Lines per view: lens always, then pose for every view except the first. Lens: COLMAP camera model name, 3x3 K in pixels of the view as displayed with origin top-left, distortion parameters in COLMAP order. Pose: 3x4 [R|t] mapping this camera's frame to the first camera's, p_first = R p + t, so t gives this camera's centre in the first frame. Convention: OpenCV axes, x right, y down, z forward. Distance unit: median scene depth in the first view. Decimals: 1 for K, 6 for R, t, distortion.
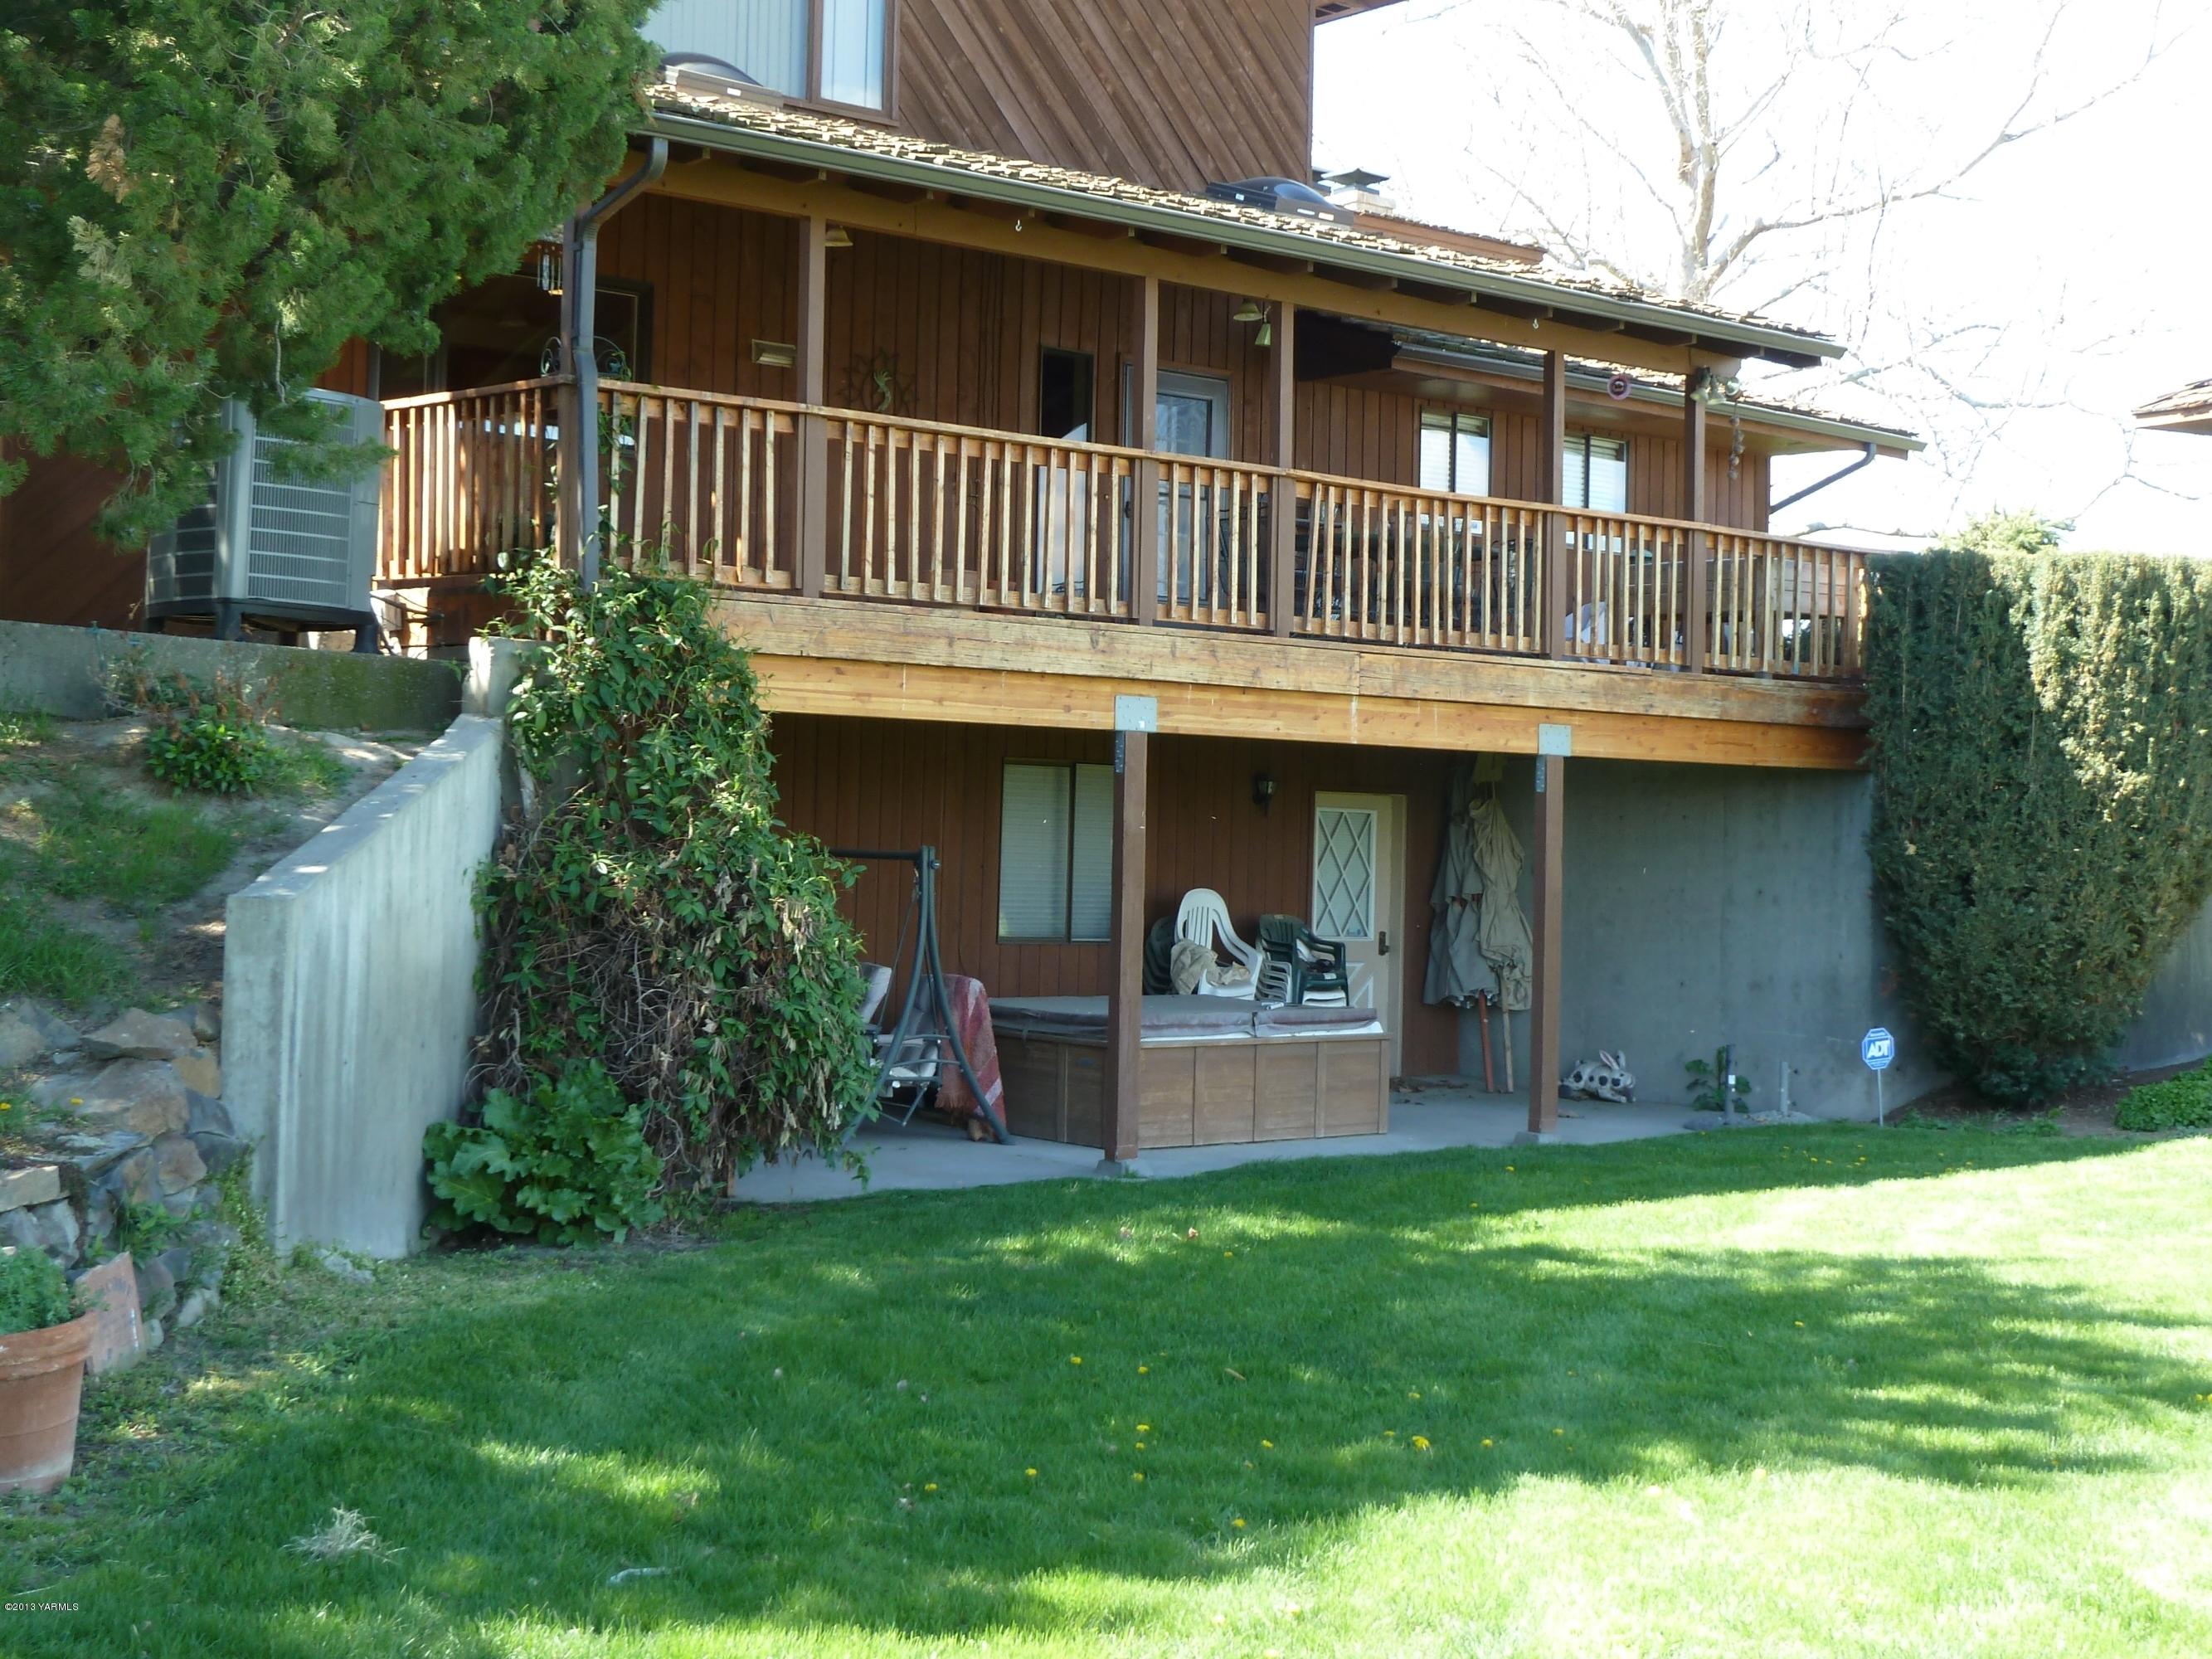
lens RADIAL K [[2972.3, 0, 1121.7], [0, 2972.3, 795.5], [0, 0, 1]] dist [-0.050406, 0.076906]
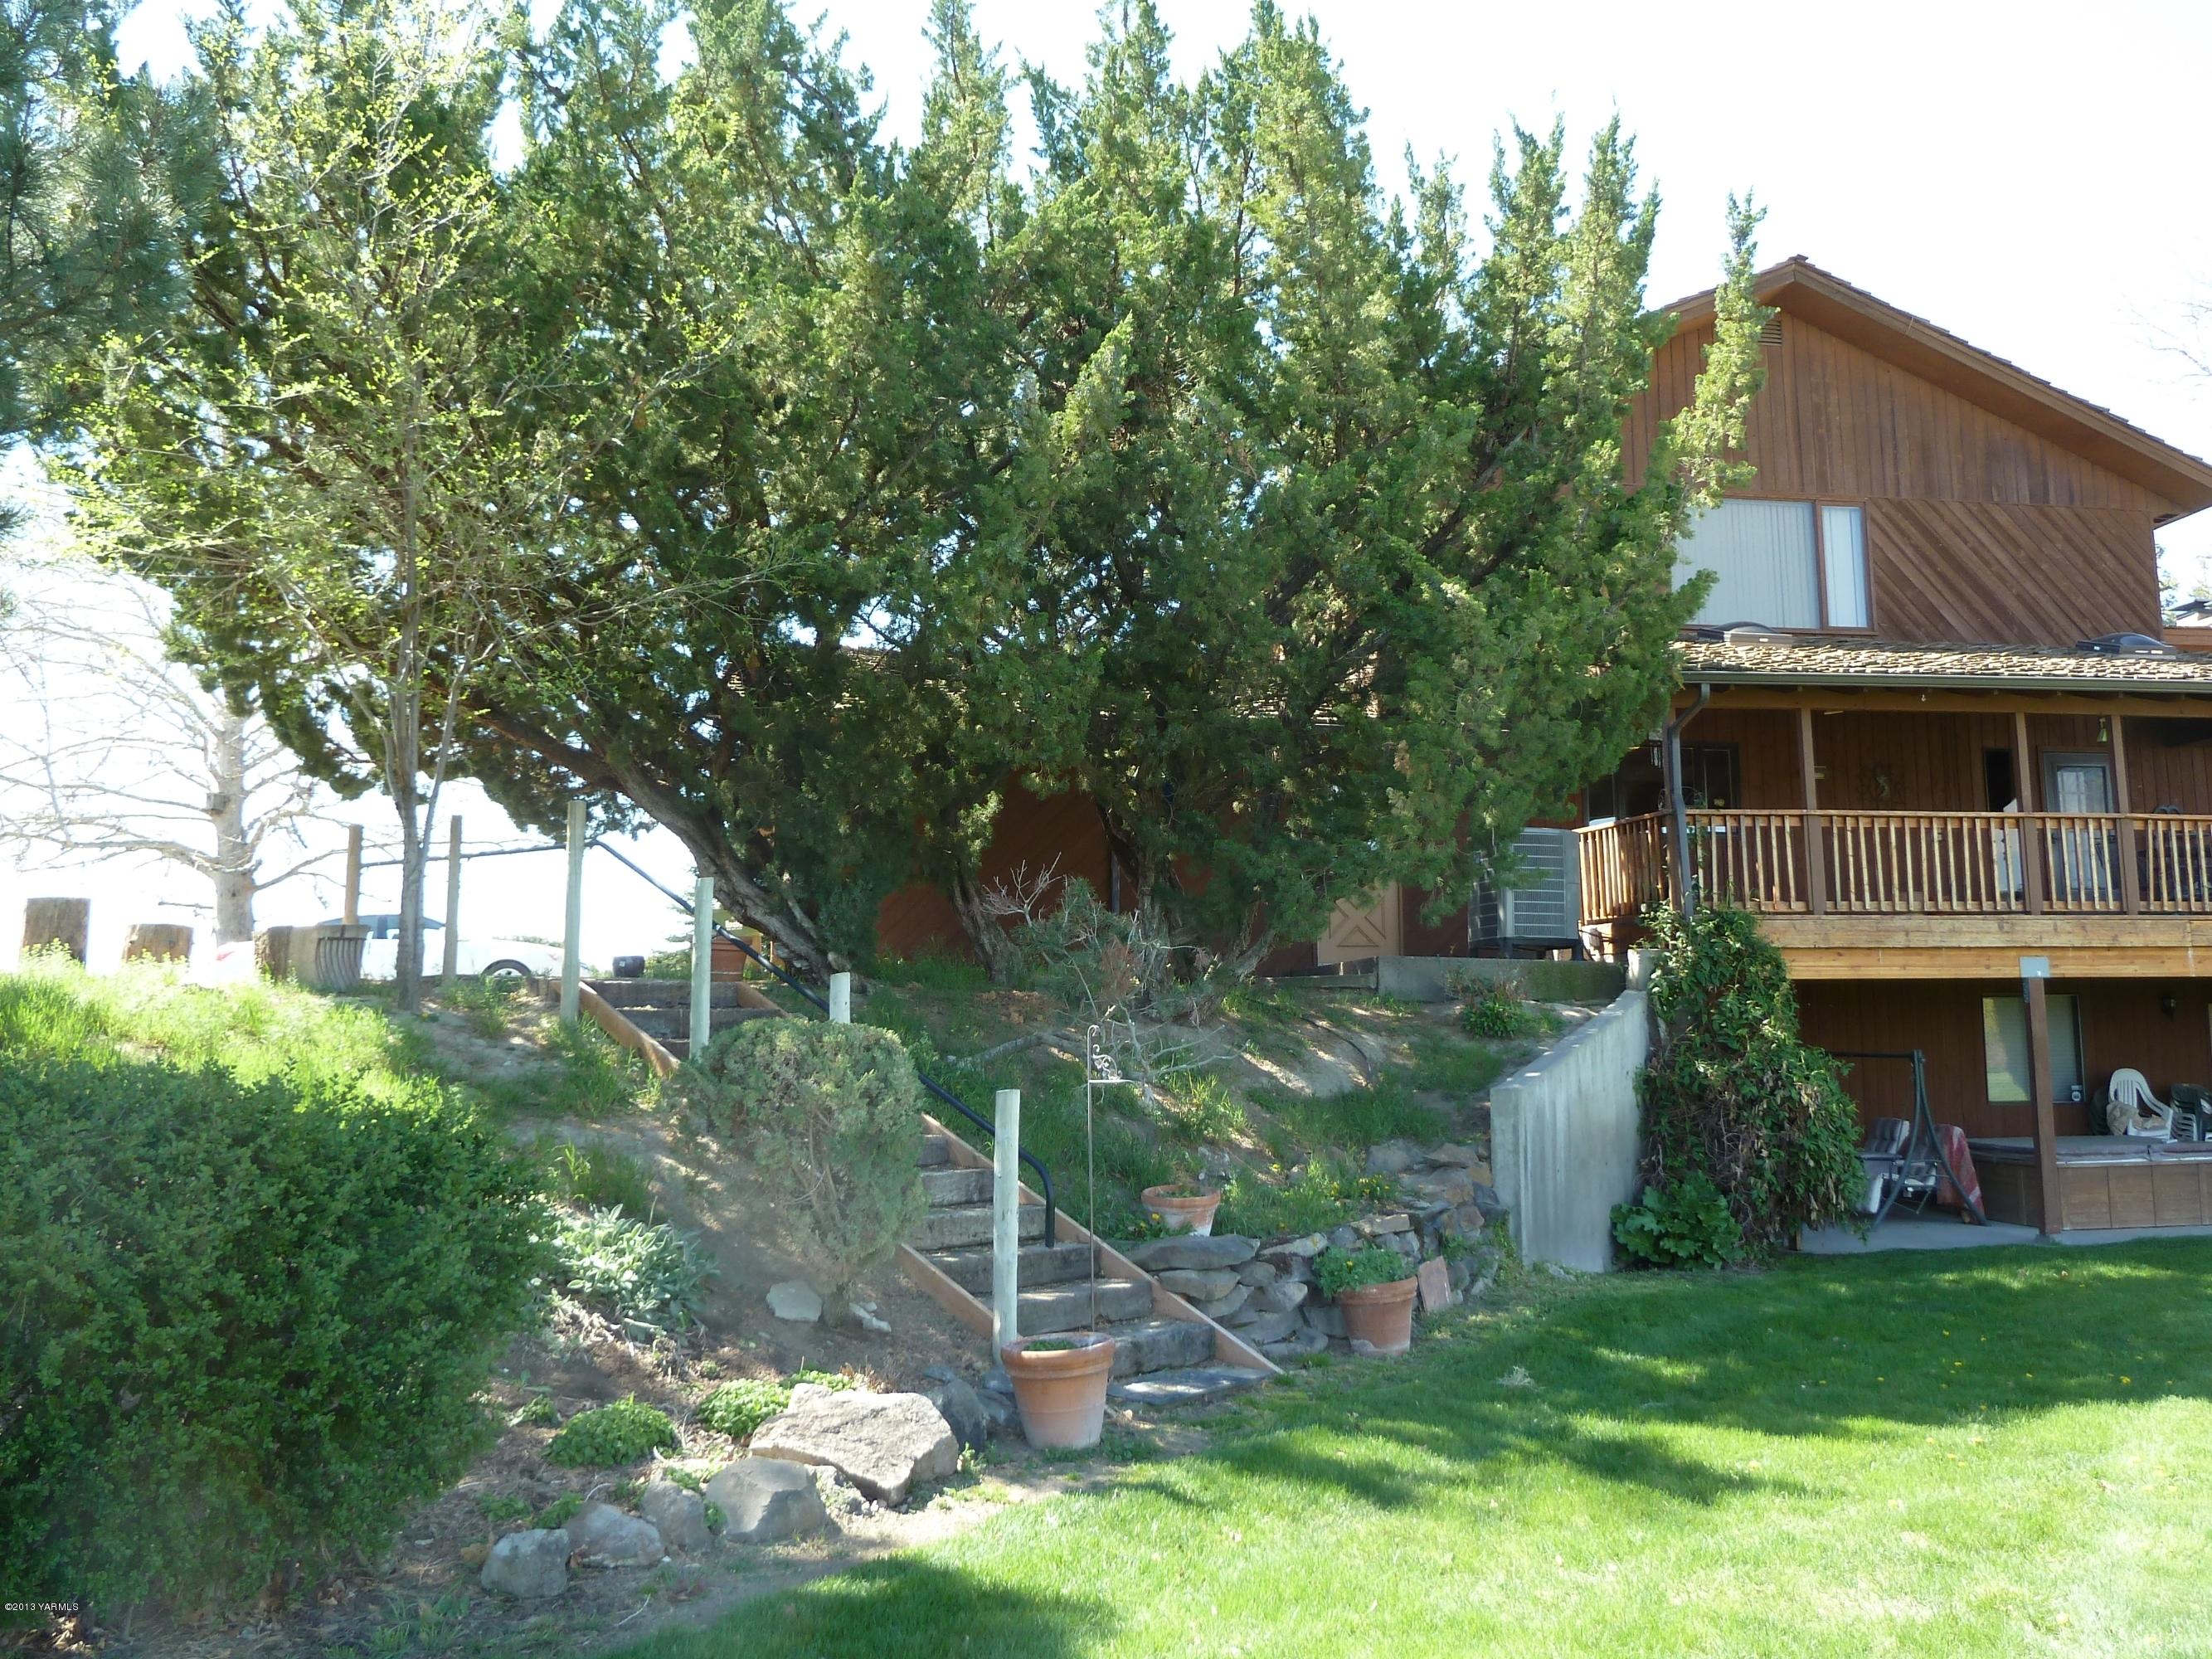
lens RADIAL K [[1798.6, 0, 1128.0], [0, 1798.6, 809.7], [0, 0, 1]] dist [-0.033892, 0.001768]
pose [[0.853642, -0.098893, -0.511386, 0.099517], [0.037383, 0.990911, -0.129222, -0.004764], [0.519517, 0.091192, 0.849580, -0.153563]]
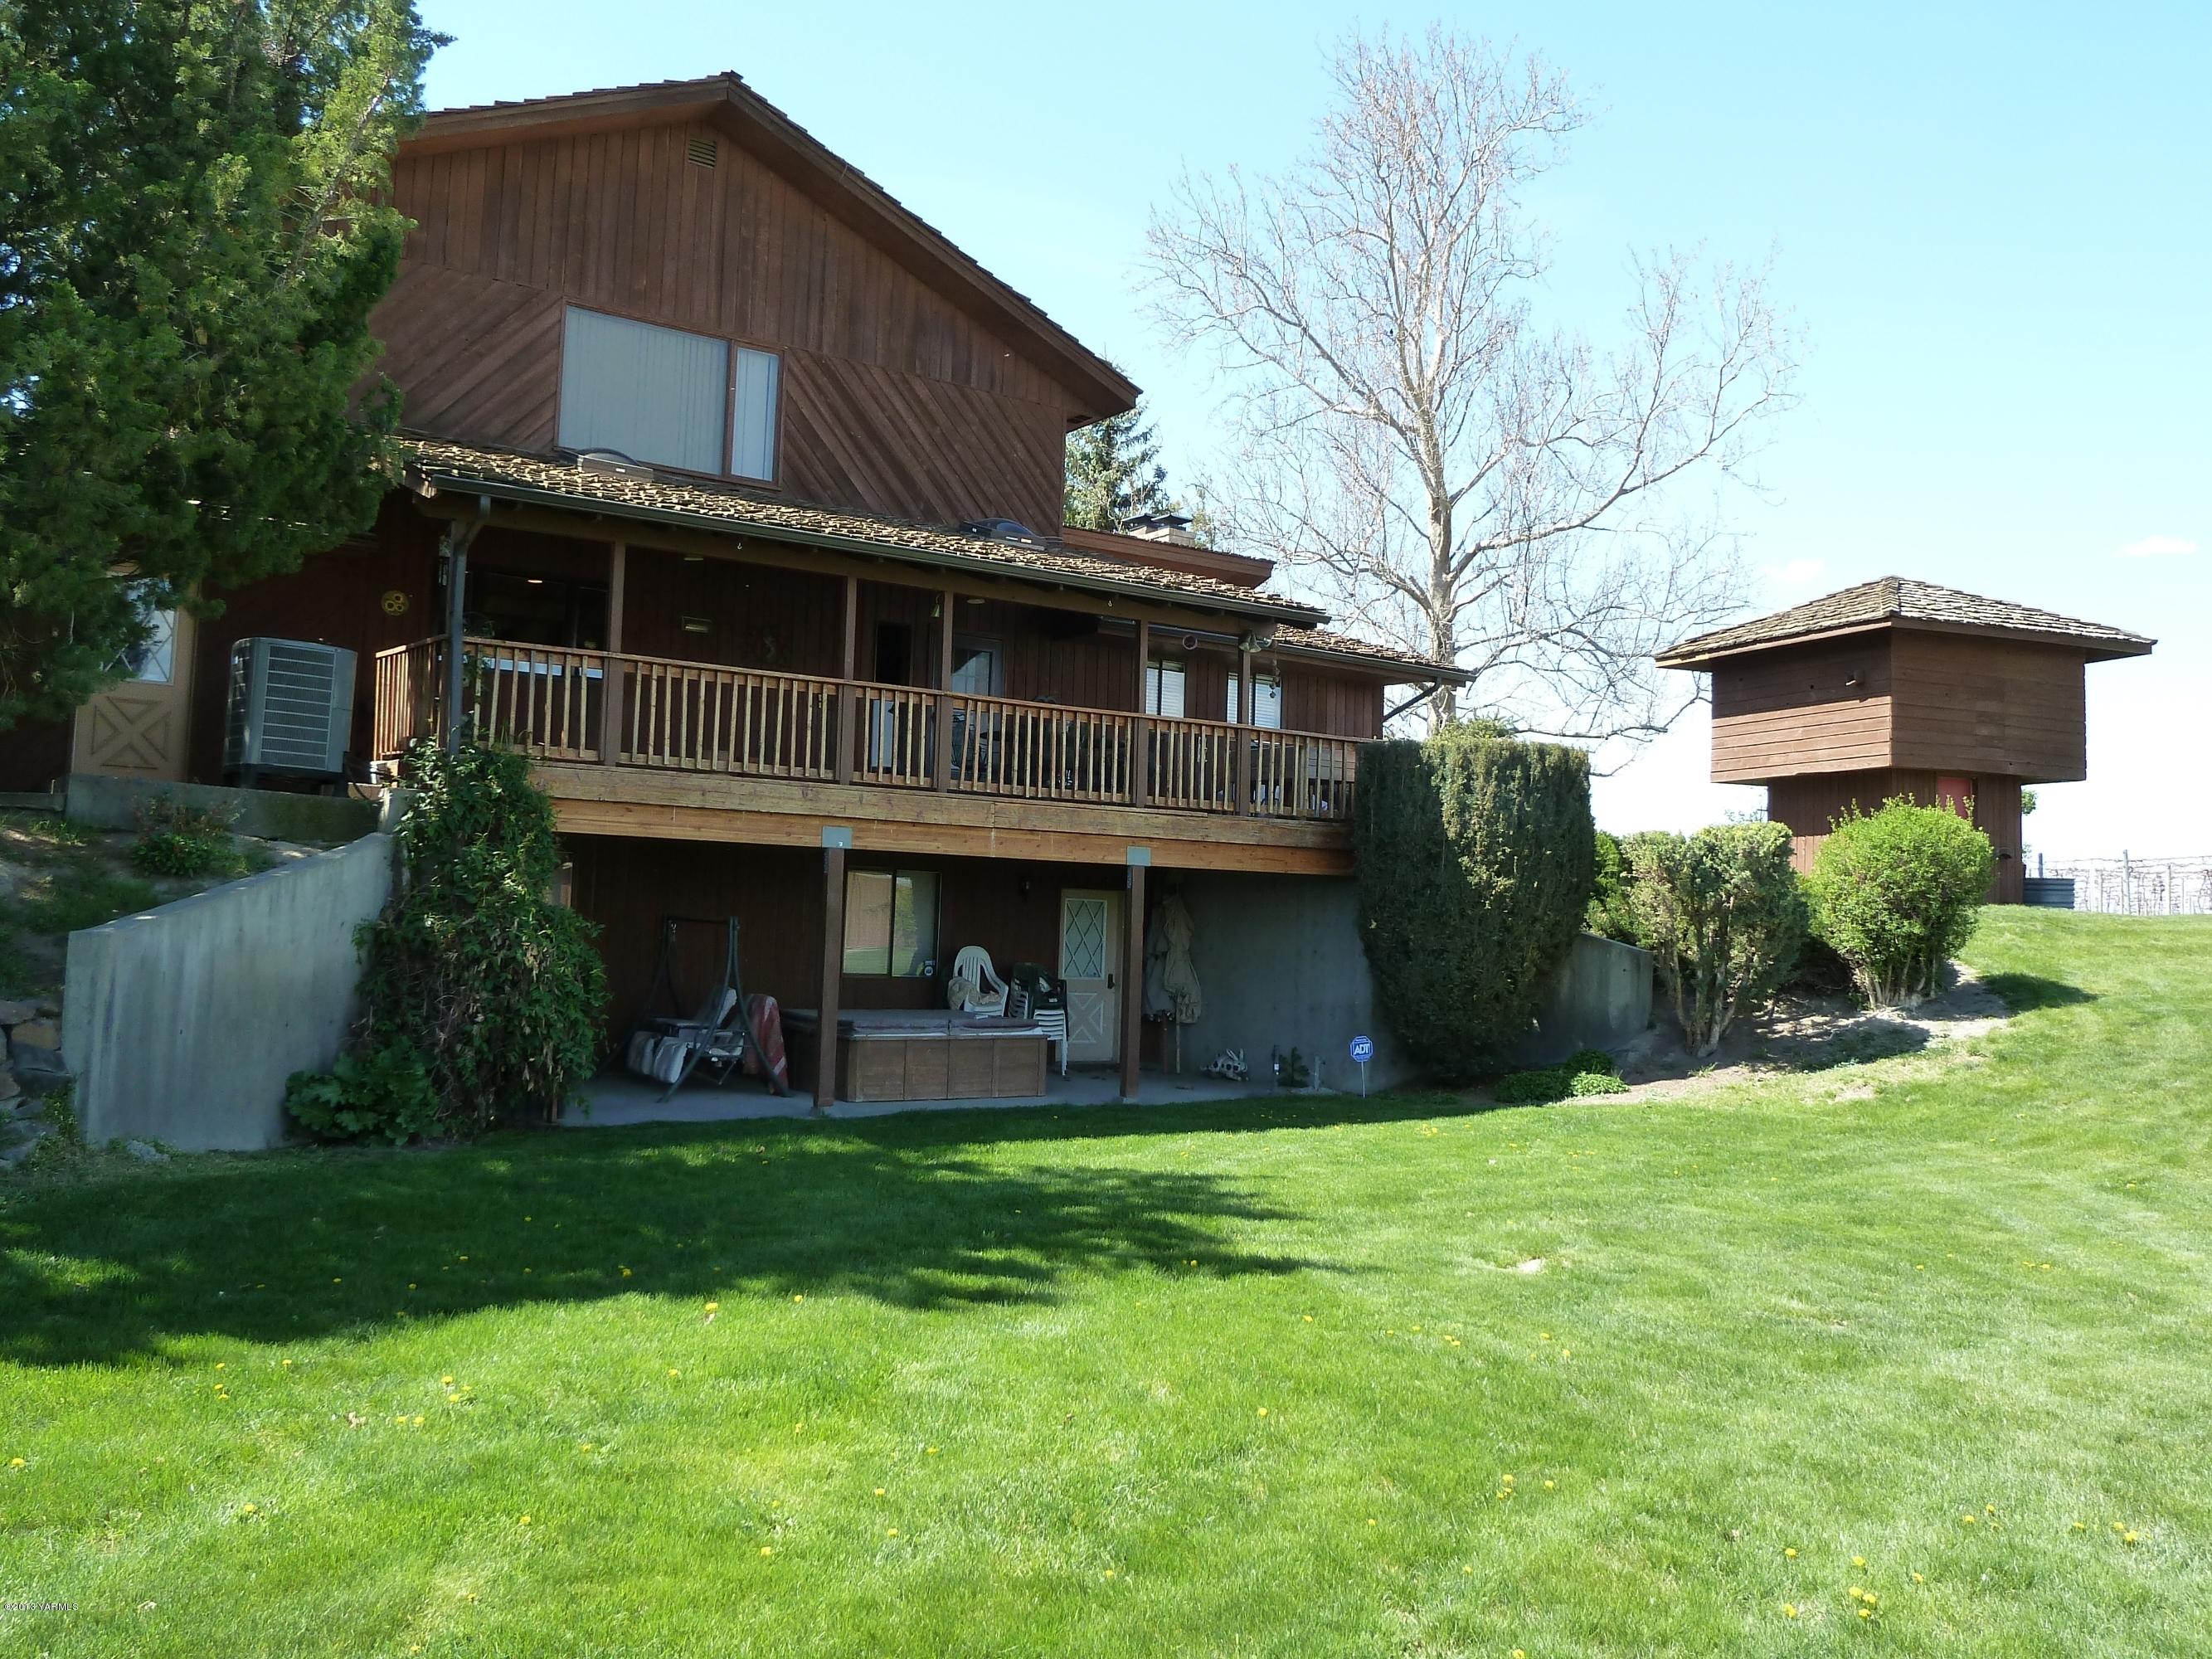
lens RADIAL K [[1798.6, 0, 1128.0], [0, 1798.6, 809.7], [0, 0, 1]] dist [-0.033892, 0.001768]
pose [[0.996602, 0.003319, -0.082296, 0.269650], [-0.007423, 0.998741, -0.049616, 0.006344], [0.082028, 0.050058, 0.995372, 0.011725]]
